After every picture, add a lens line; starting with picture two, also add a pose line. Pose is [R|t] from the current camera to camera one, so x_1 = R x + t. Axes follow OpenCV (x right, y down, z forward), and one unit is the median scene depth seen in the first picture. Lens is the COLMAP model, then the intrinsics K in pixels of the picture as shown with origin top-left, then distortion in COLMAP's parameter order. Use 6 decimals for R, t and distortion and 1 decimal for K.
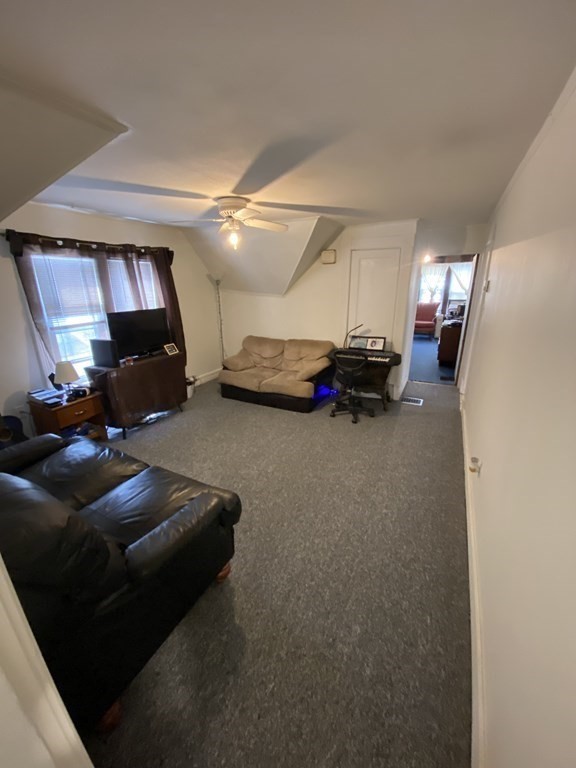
lens RADIAL K [[312.7, 0, 290.7], [0, 312.7, 383.6], [0, 0, 1]] dist [-0.002573, -0.001875]
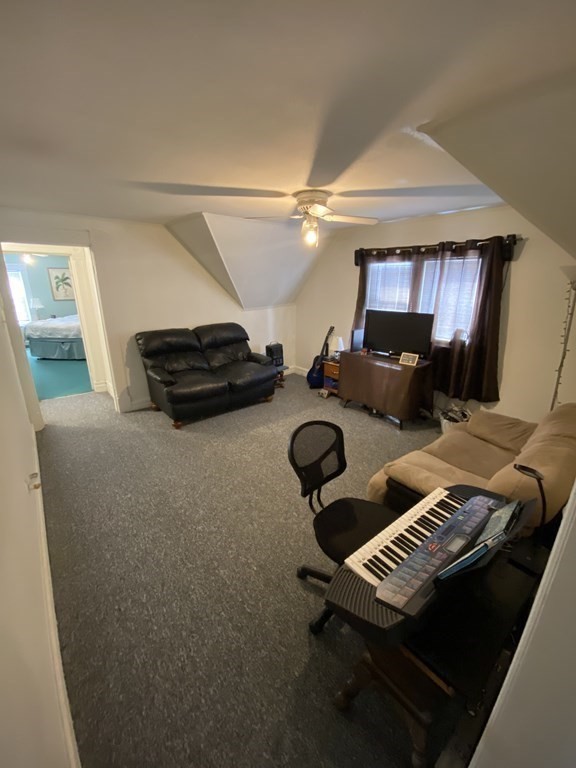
lens RADIAL K [[312.7, 0, 290.4], [0, 312.7, 384.9], [0, 0, 1]] dist [-0.002573, -0.001875]
pose [[-0.412473, 0.287225, -0.864504, 0.634902], [-0.289646, 0.858396, 0.423392, -0.381164], [0.863696, 0.425039, -0.270872, 1.145770]]
